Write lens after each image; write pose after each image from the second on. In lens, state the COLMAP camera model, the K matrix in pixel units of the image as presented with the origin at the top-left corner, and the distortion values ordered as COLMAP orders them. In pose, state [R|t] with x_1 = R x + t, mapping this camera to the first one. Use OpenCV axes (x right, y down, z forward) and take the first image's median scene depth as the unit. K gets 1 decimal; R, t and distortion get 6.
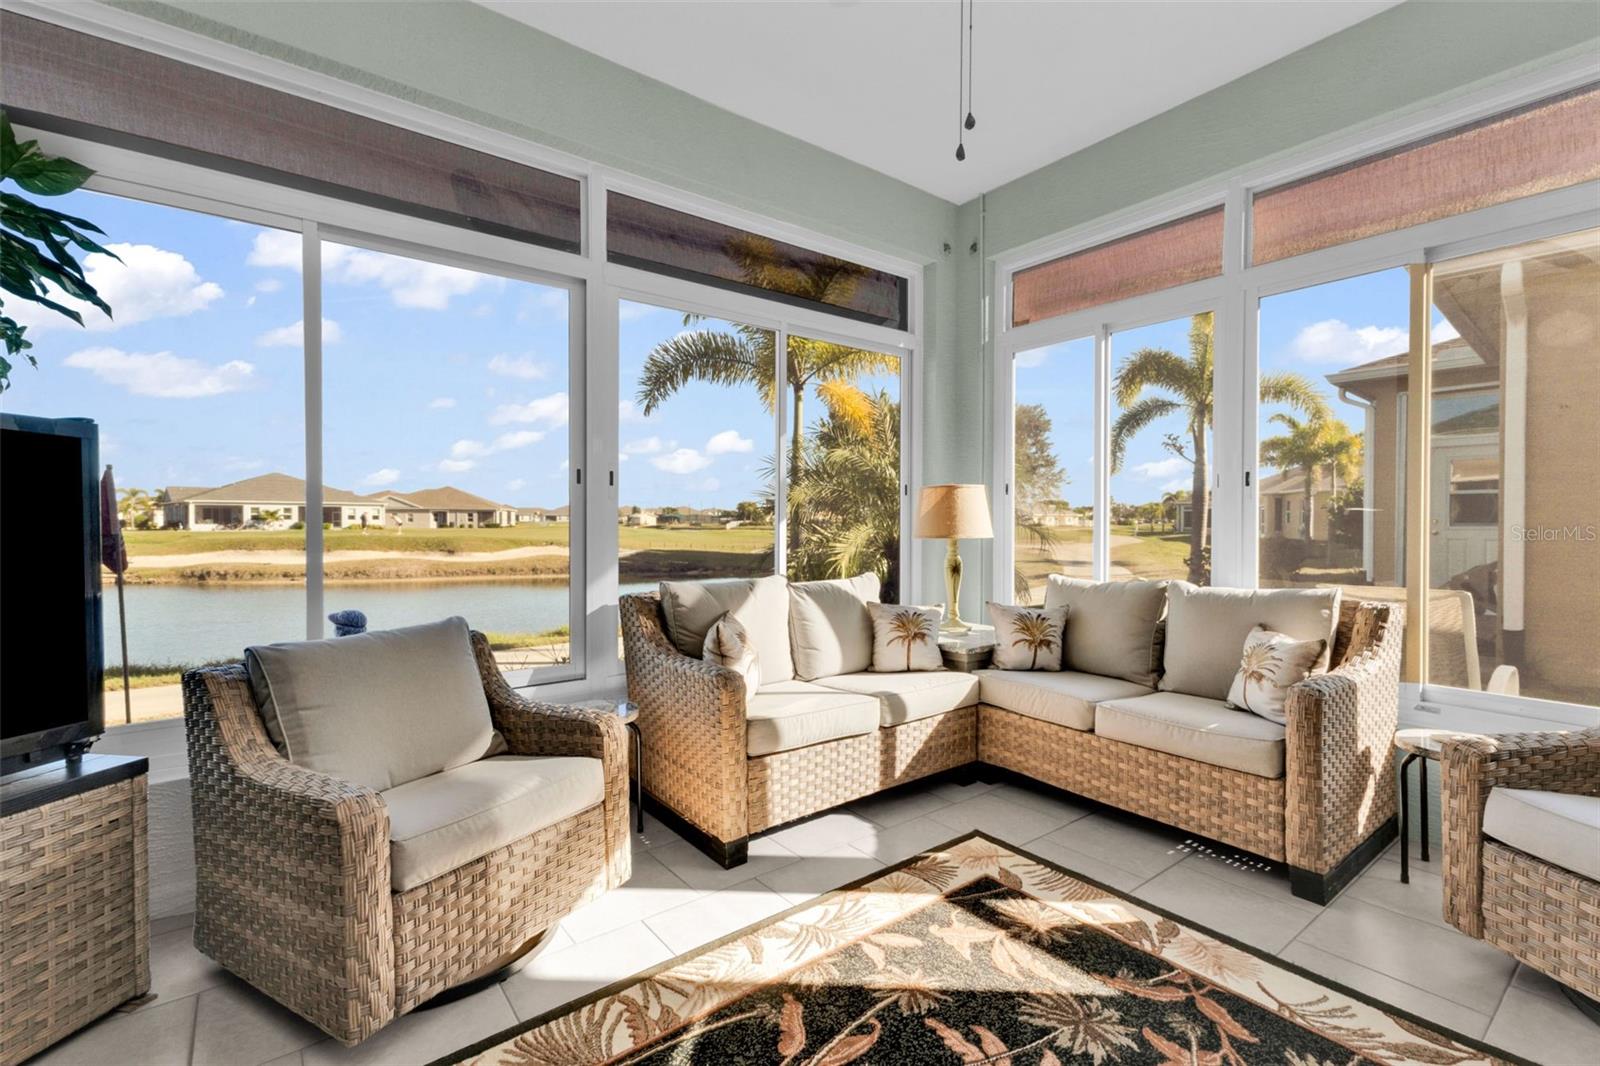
lens RADIAL K [[695.0, 0, 806.7], [0, 695.0, 526.3], [0, 0, 1]] dist [0.007065, -0.000408]
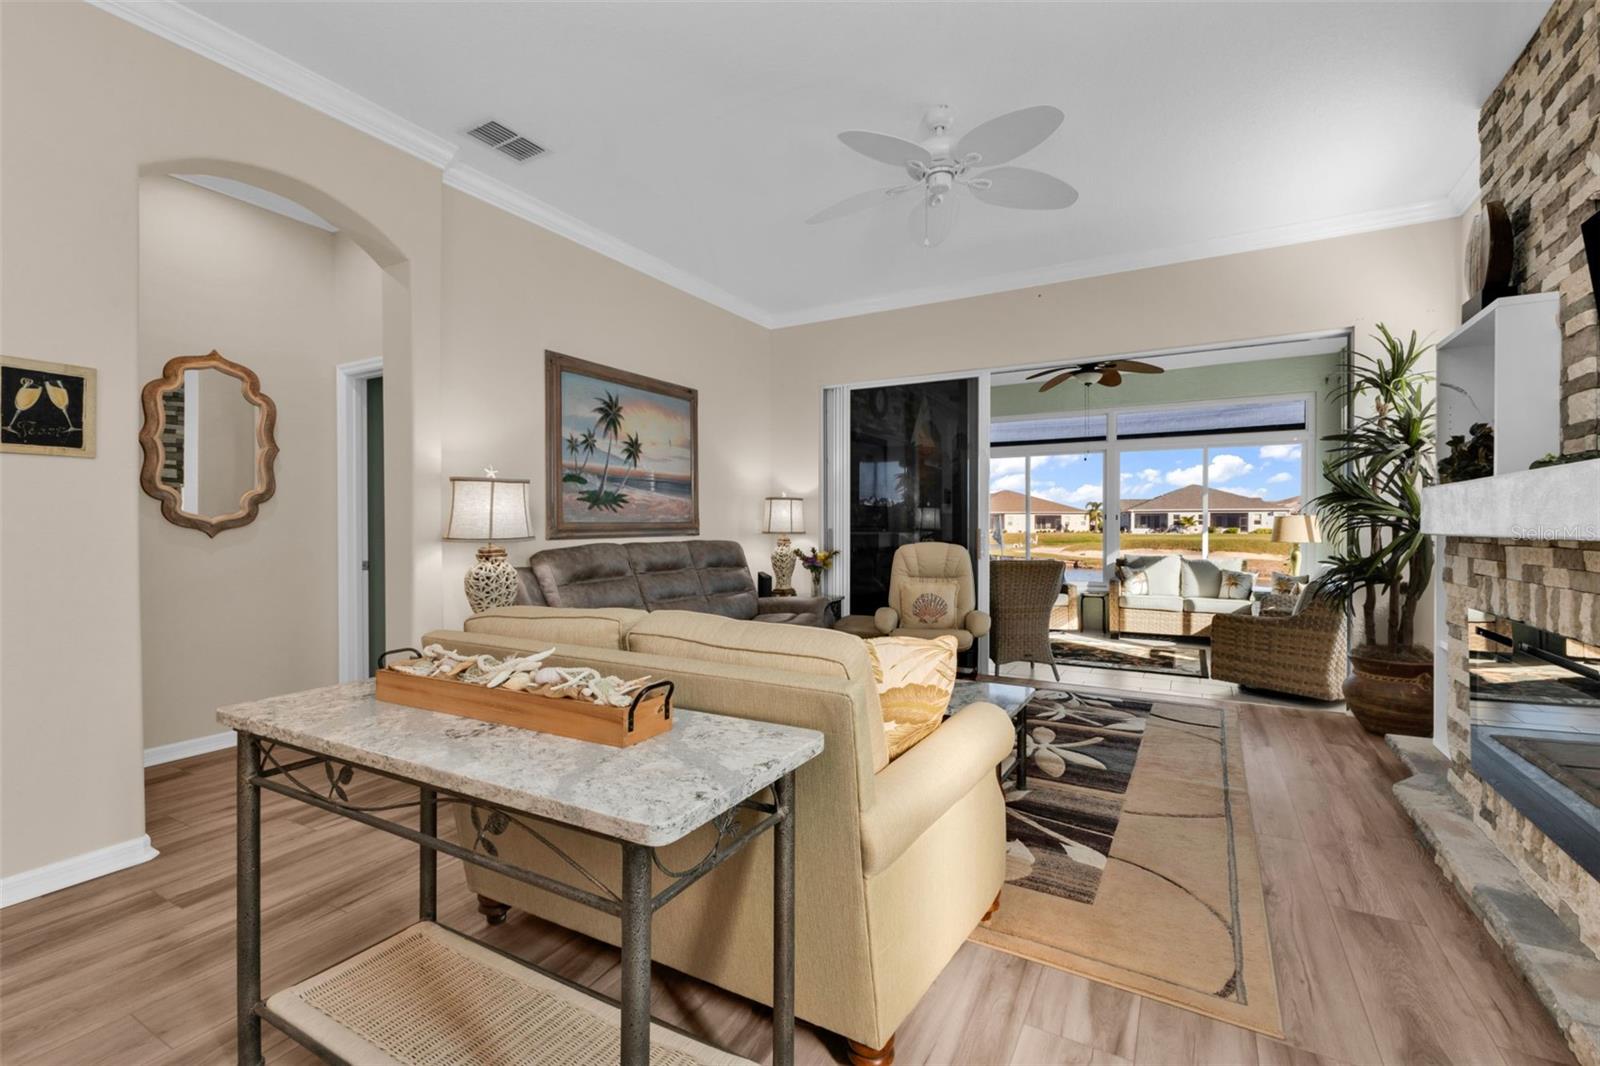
lens RADIAL K [[695.0, 0, 806.7], [0, 695.0, 526.3], [0, 0, 1]] dist [0.007065, -0.000408]
pose [[0.389255, 0.001542, -0.921129, 1.846706], [-0.007349, 0.999972, -0.001432, -0.020988], [0.921101, 0.007326, 0.389256, -1.260604]]
